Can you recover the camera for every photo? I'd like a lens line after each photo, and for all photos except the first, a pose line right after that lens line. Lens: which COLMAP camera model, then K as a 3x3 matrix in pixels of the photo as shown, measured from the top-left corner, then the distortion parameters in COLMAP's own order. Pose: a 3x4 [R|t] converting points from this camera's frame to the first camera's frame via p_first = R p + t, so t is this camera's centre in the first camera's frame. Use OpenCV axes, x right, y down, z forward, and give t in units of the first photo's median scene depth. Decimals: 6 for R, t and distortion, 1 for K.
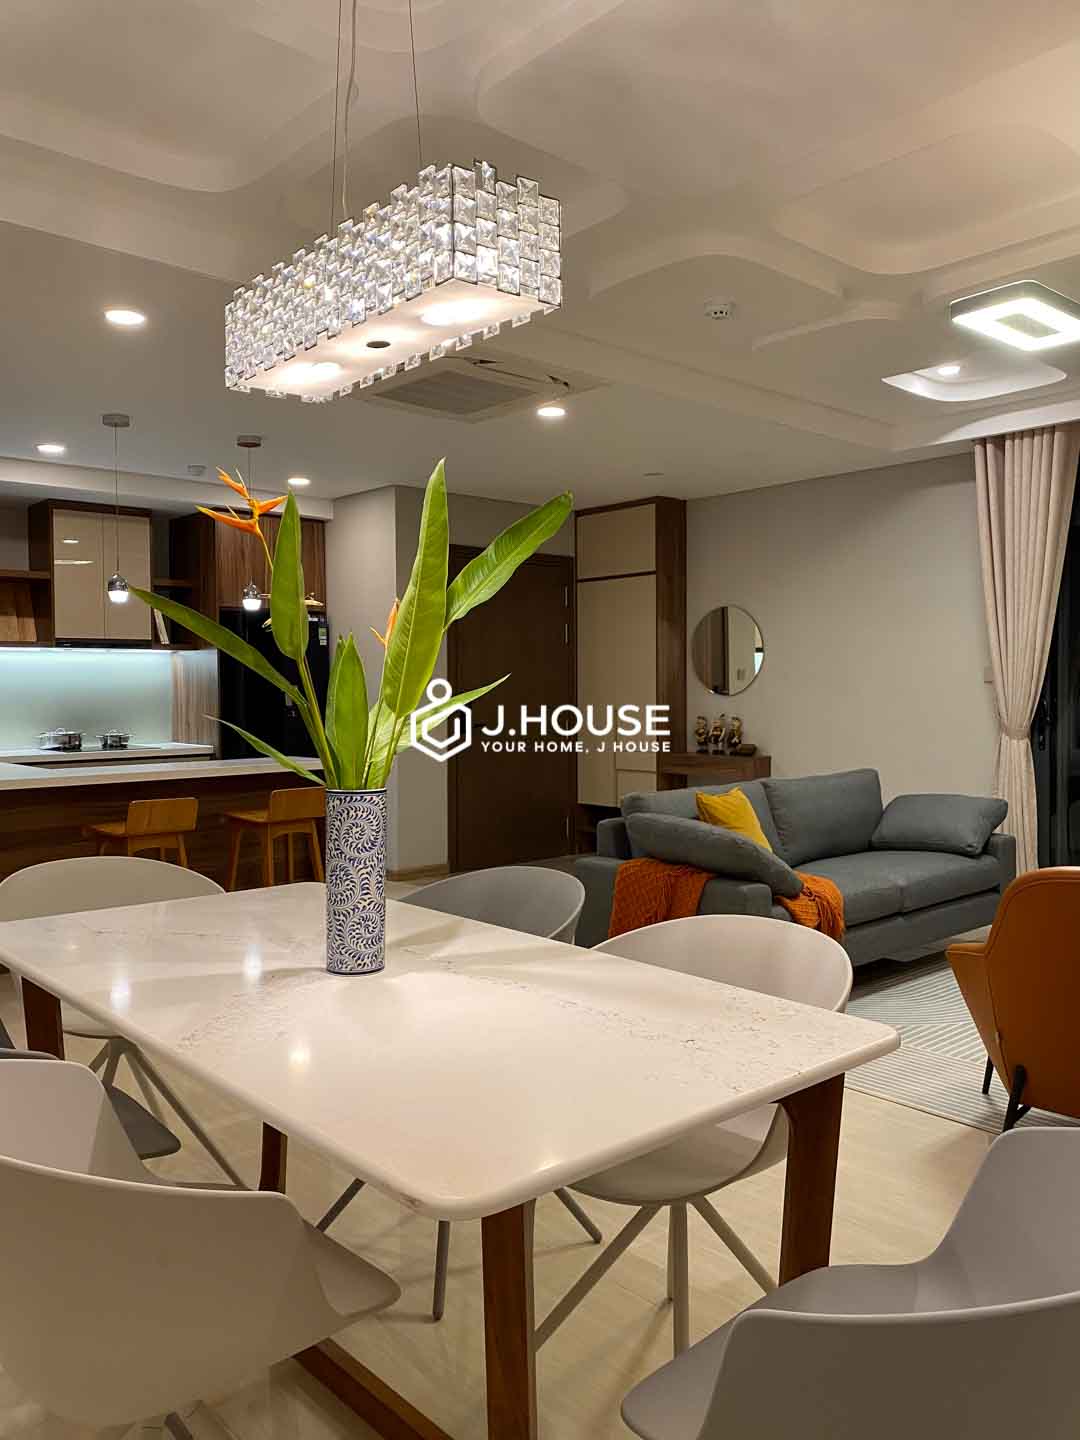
lens RADIAL K [[1100.5, 0, 541.0], [0, 1100.5, 716.2], [0, 0, 1]] dist [0.048272, -0.062937]
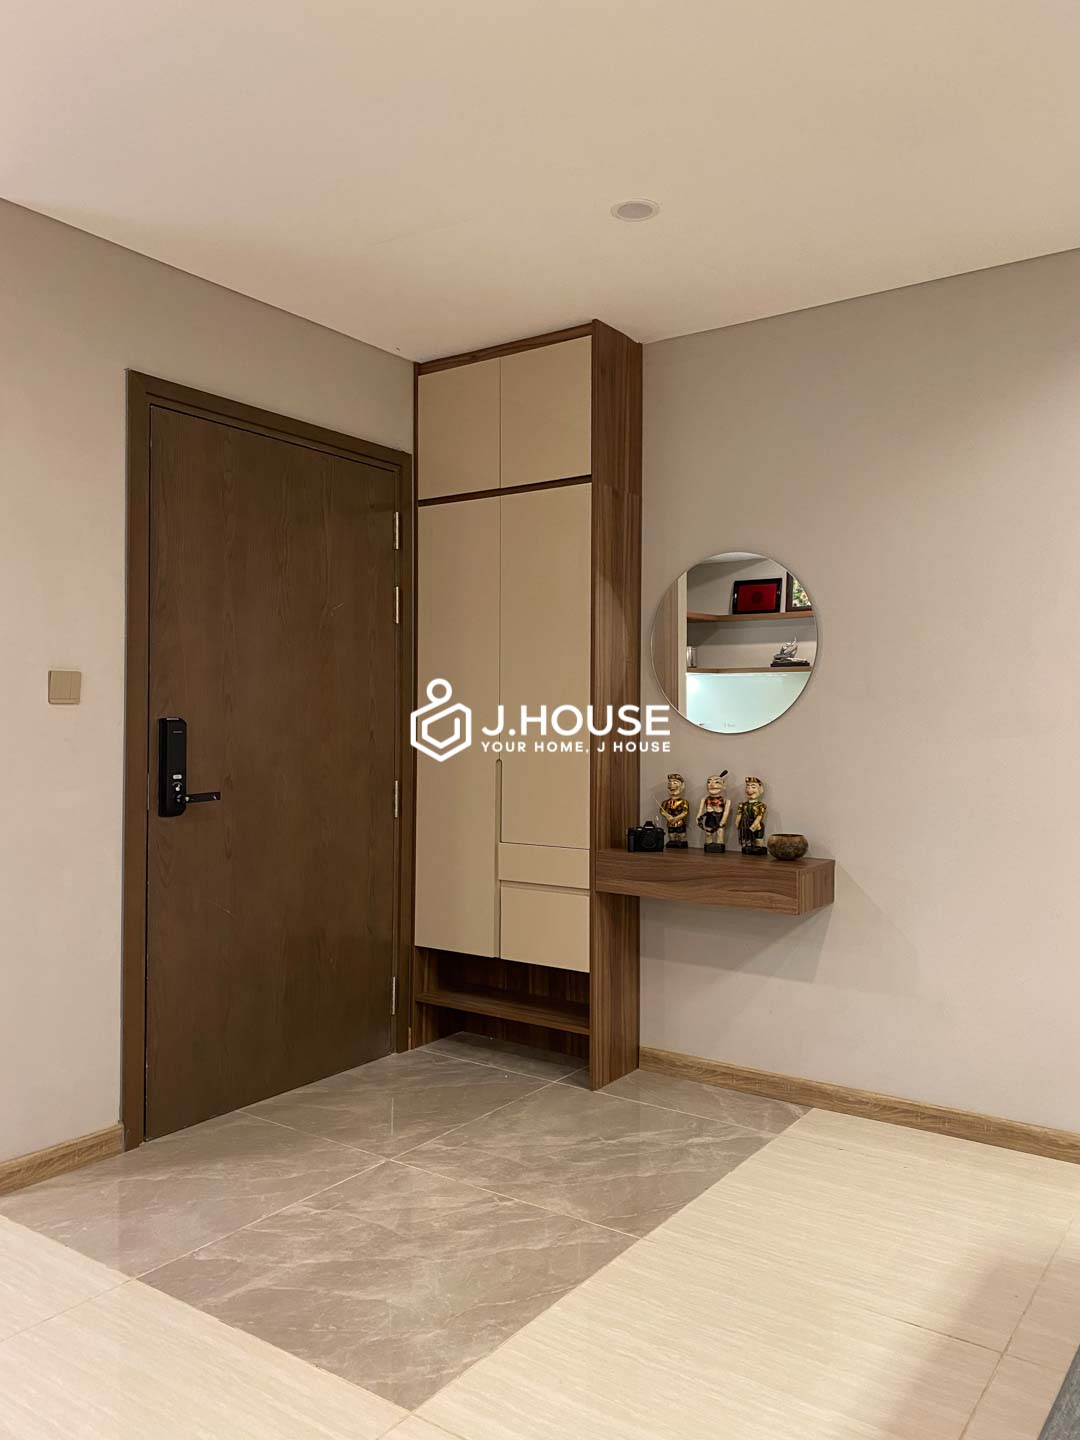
lens RADIAL K [[1100.5, 0, 544.0], [0, 1100.5, 716.4], [0, 0, 1]] dist [0.048272, -0.062937]
pose [[0.975227, 0.009965, 0.220981, -0.022727], [-0.004717, 0.999694, -0.024265, -0.013798], [-0.221156, 0.022622, 0.974976, 0.534291]]
